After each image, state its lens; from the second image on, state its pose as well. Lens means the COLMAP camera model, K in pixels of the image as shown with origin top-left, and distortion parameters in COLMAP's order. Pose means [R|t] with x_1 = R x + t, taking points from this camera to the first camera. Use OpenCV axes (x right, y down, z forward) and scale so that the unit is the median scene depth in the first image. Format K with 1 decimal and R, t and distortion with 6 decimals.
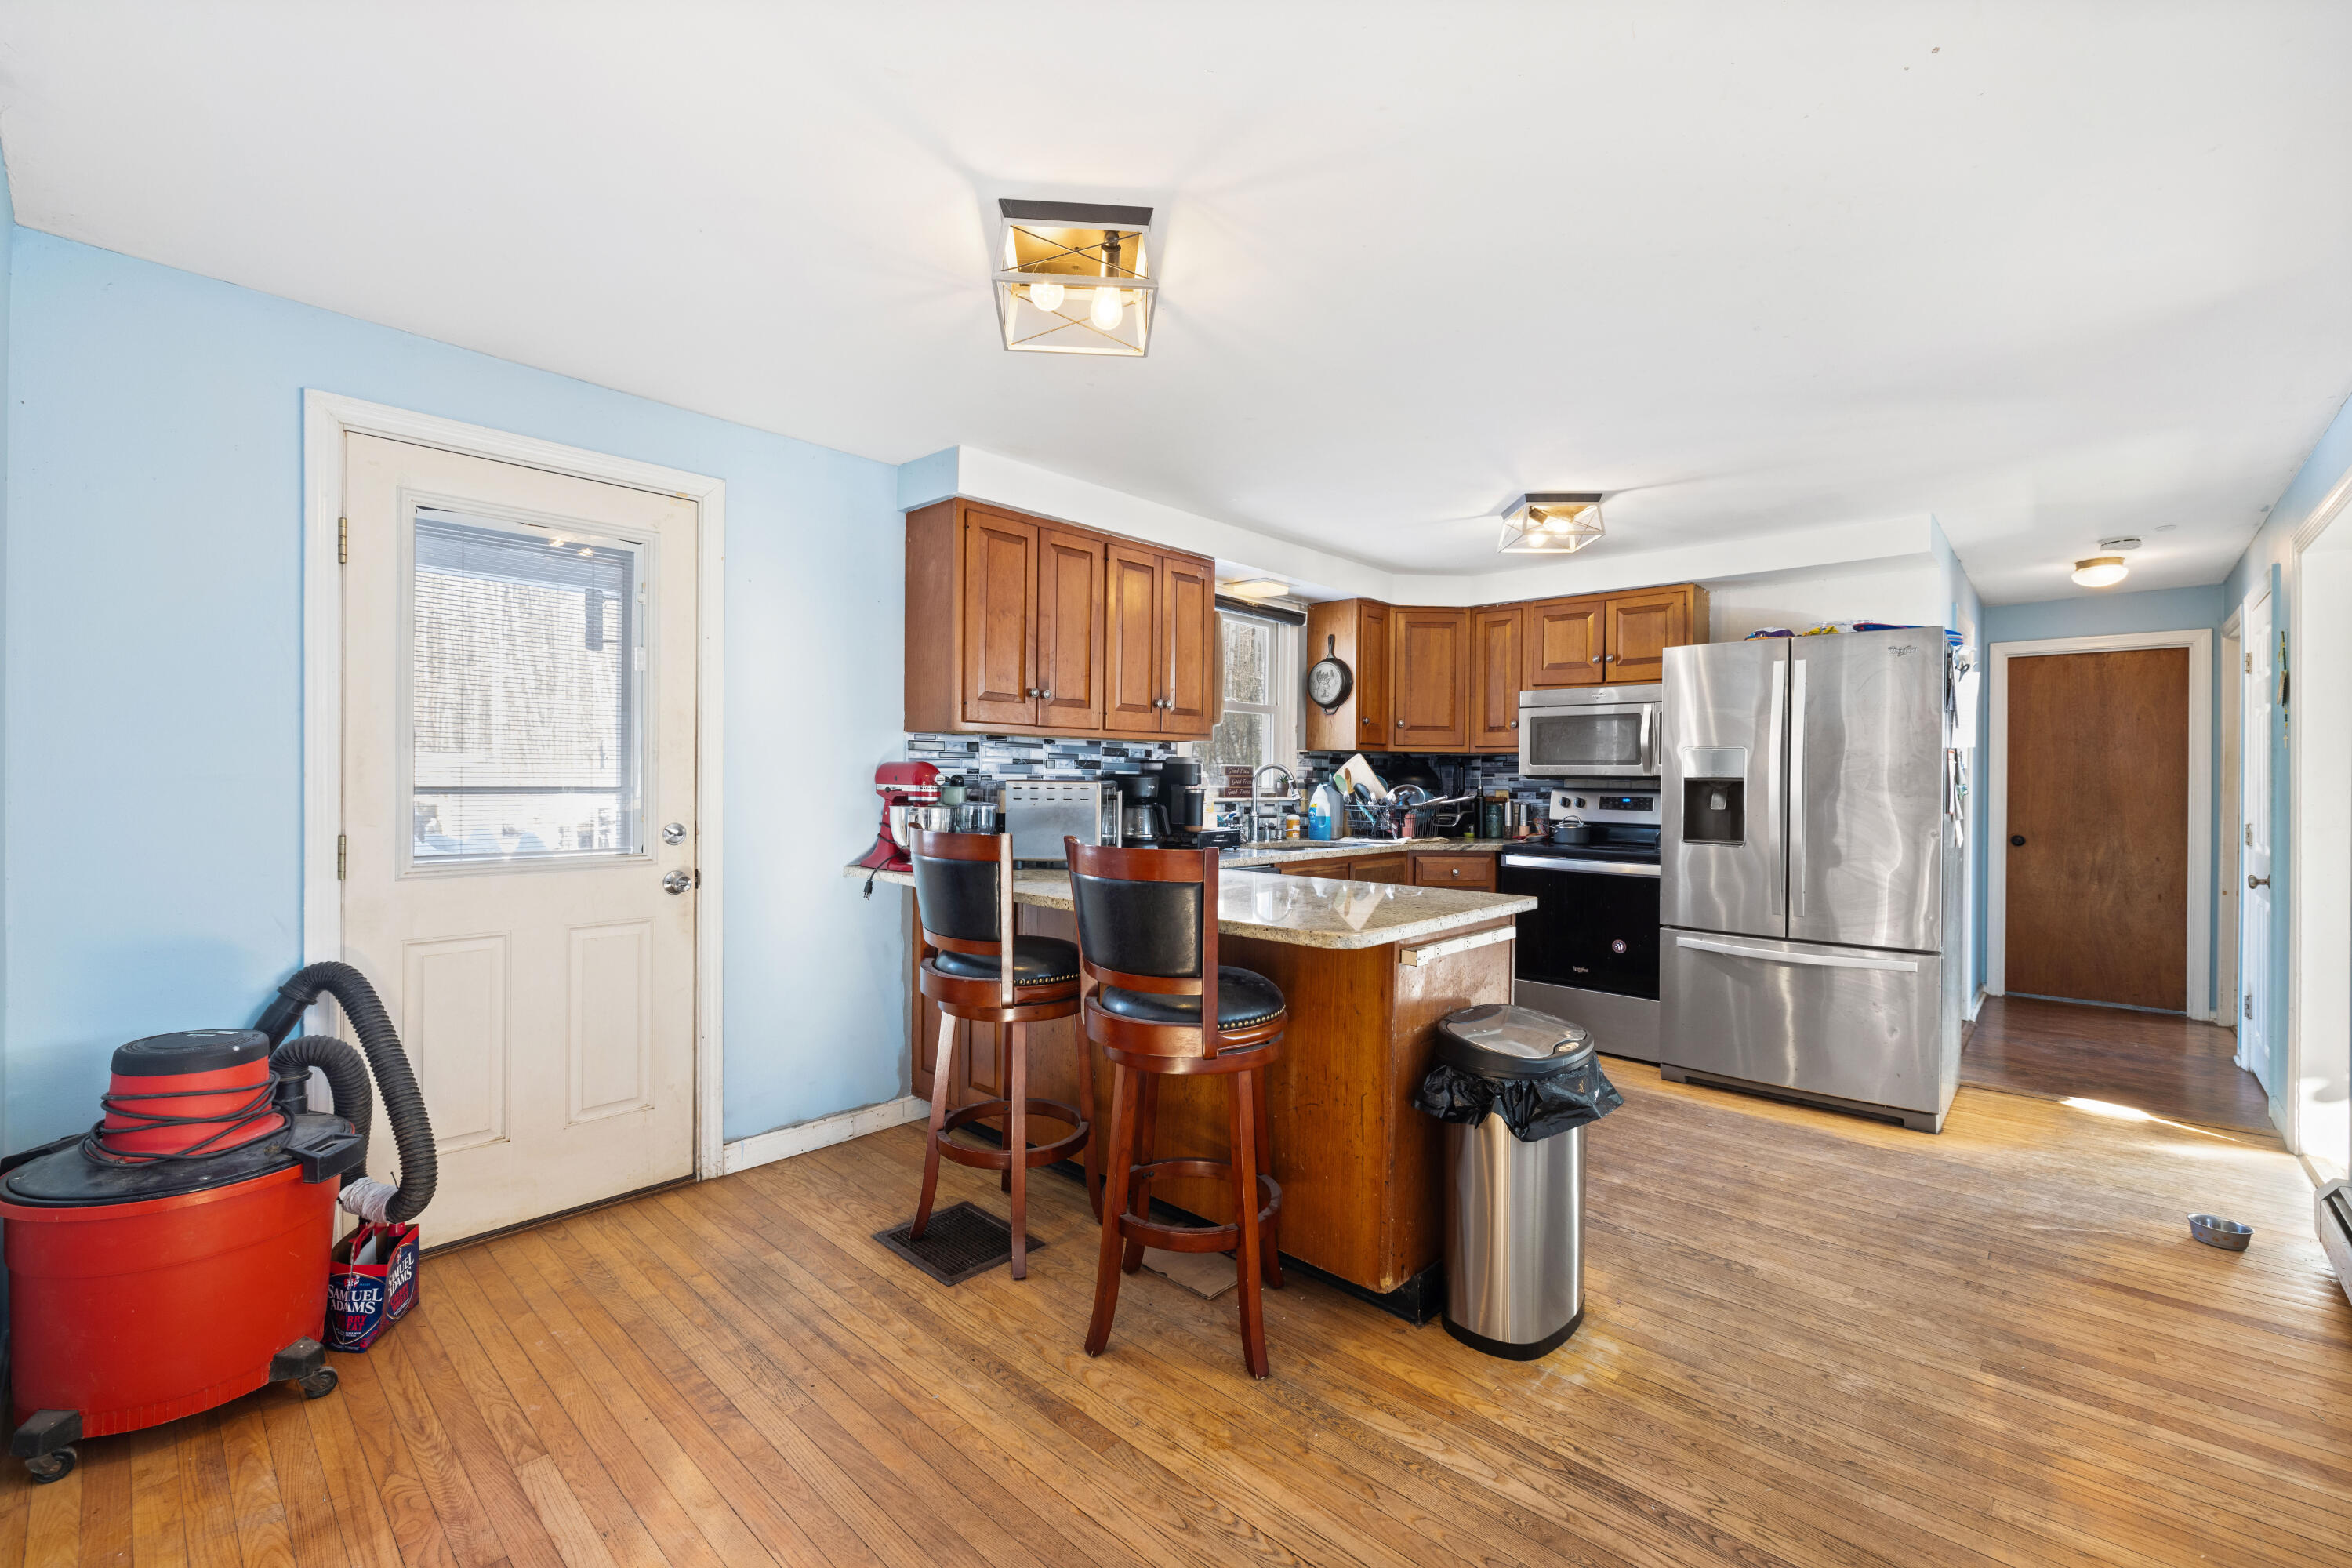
lens RADIAL K [[972.7, 0, 1176.0], [0, 972.7, 784.0], [0, 0, 1]] dist [-0.000643, -0.000079]
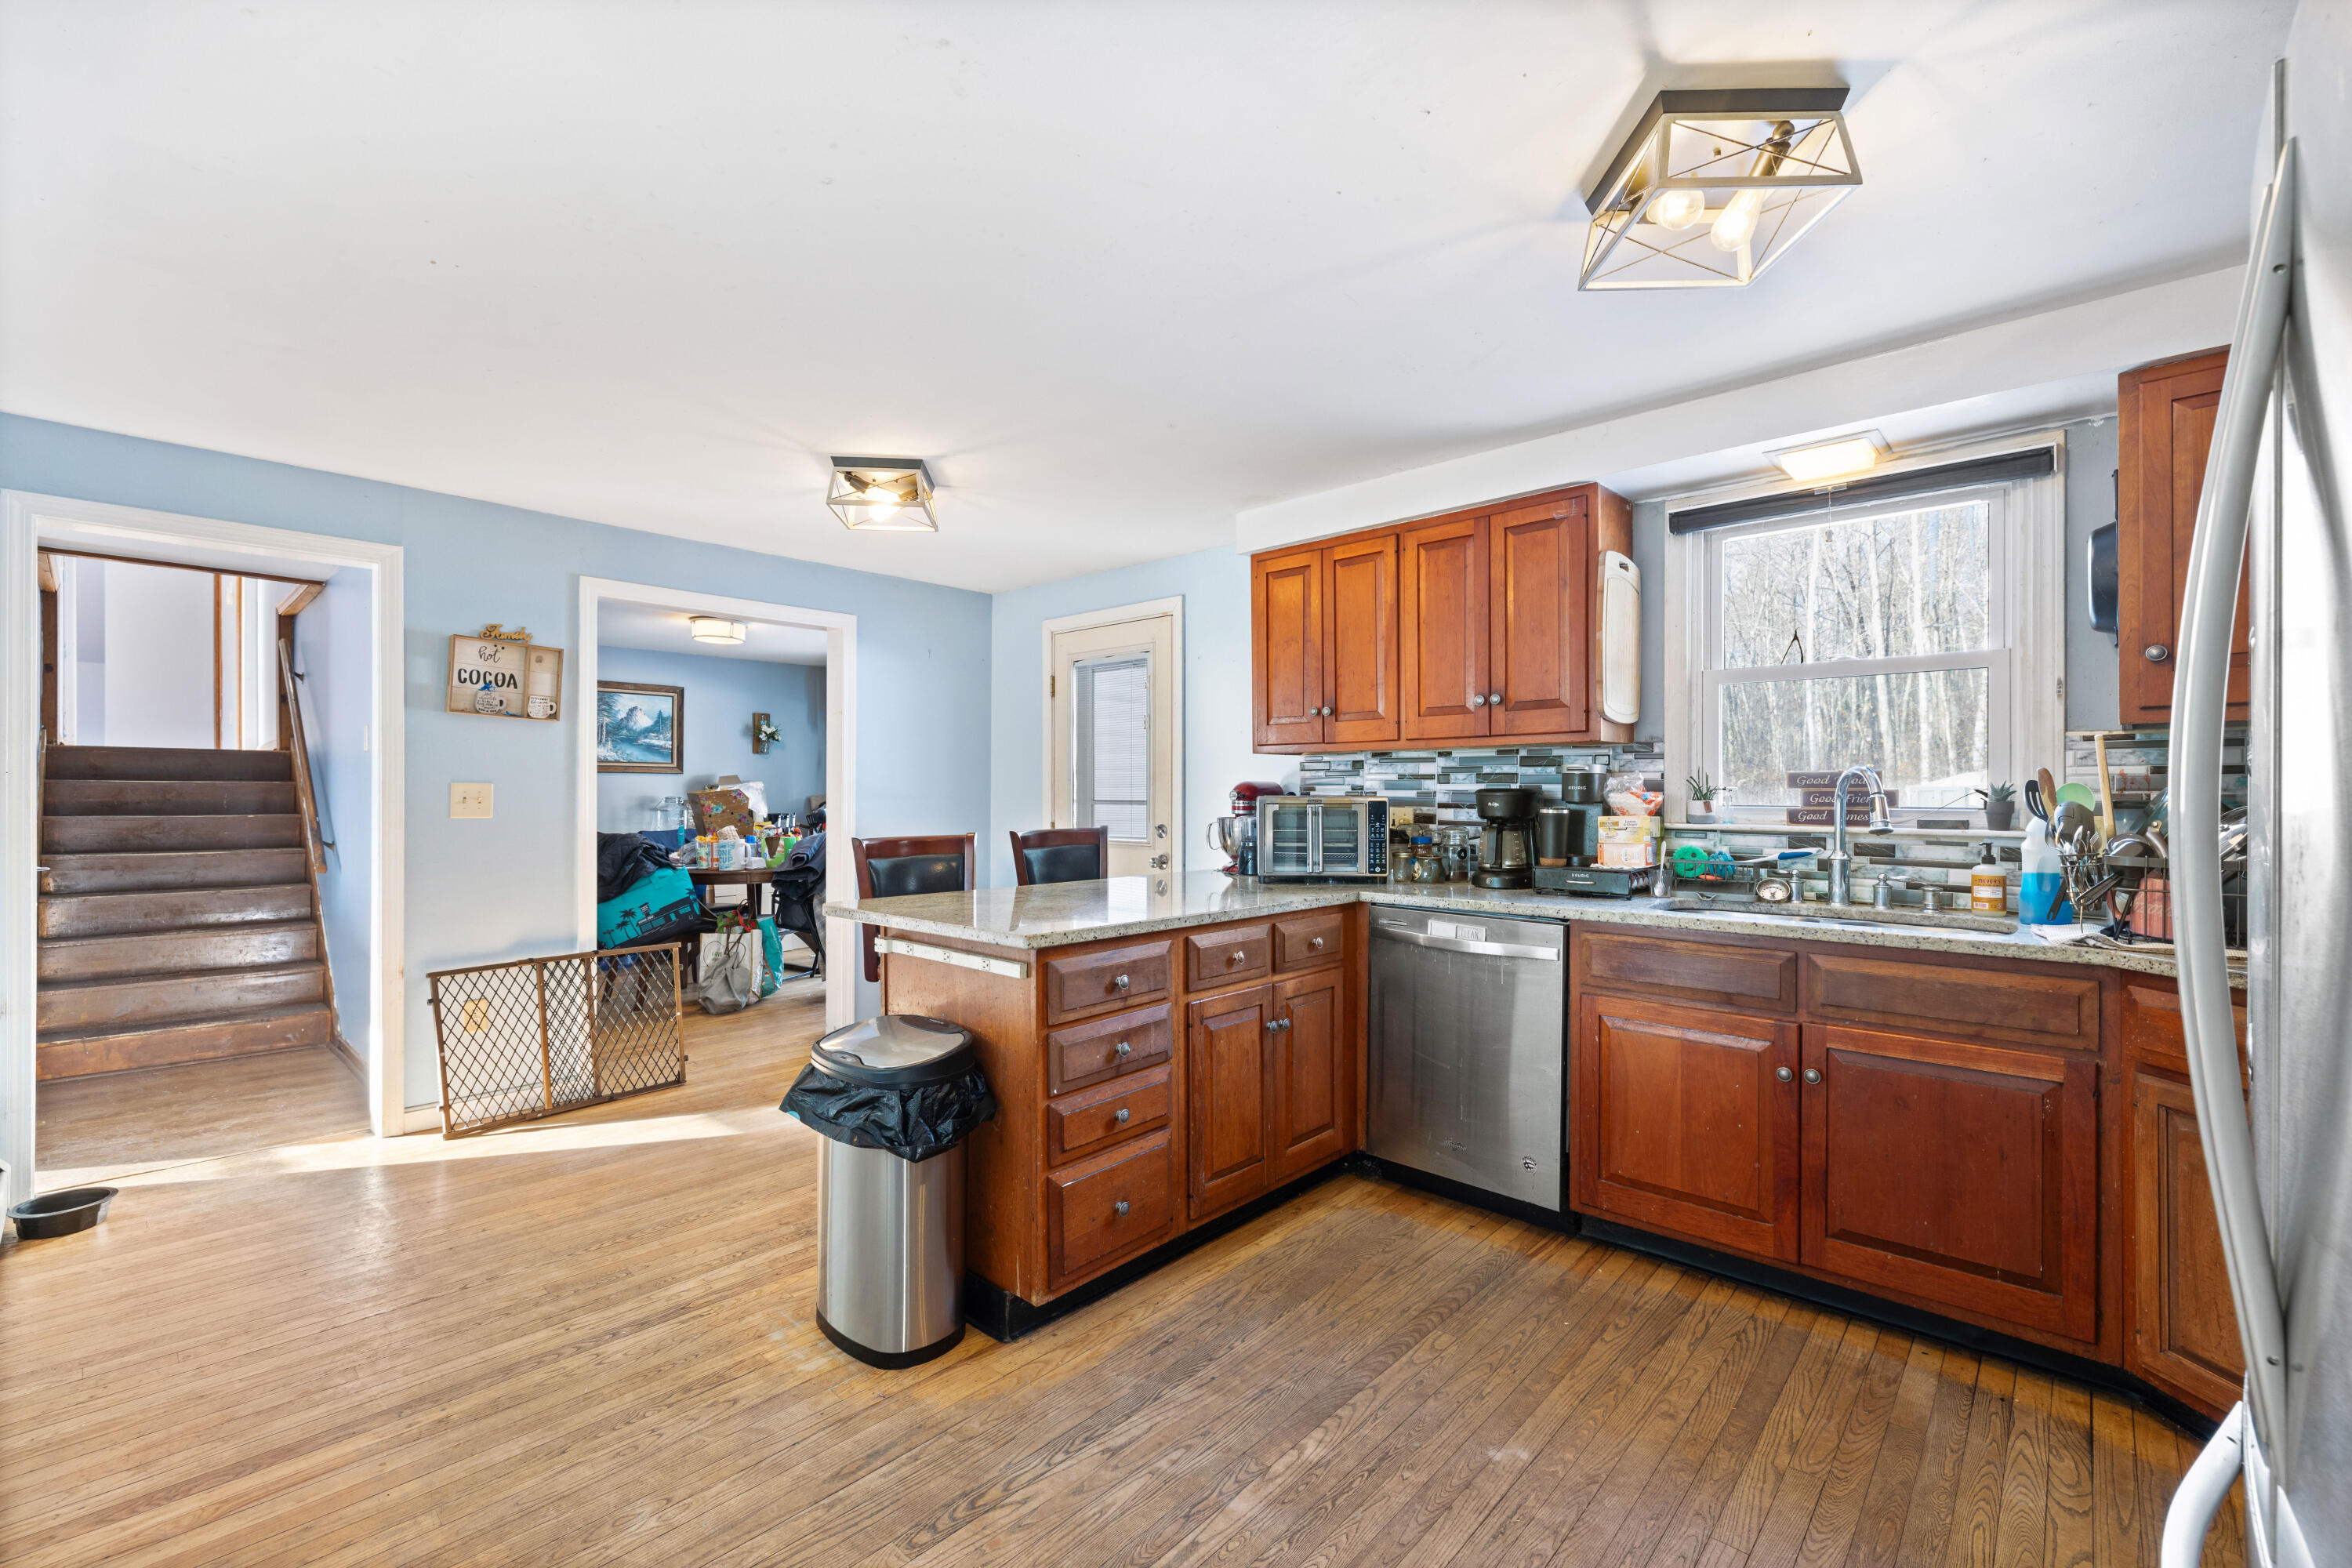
lens RADIAL K [[998.6, 0, 1176.0], [0, 998.6, 784.0], [0, 0, 1]] dist [0.000661, 0.000072]
pose [[0.006084, -0.020303, -0.999775, 0.860093], [-0.009741, 0.999745, -0.020361, 0.006178], [0.999934, 0.009863, 0.005884, 0.796632]]
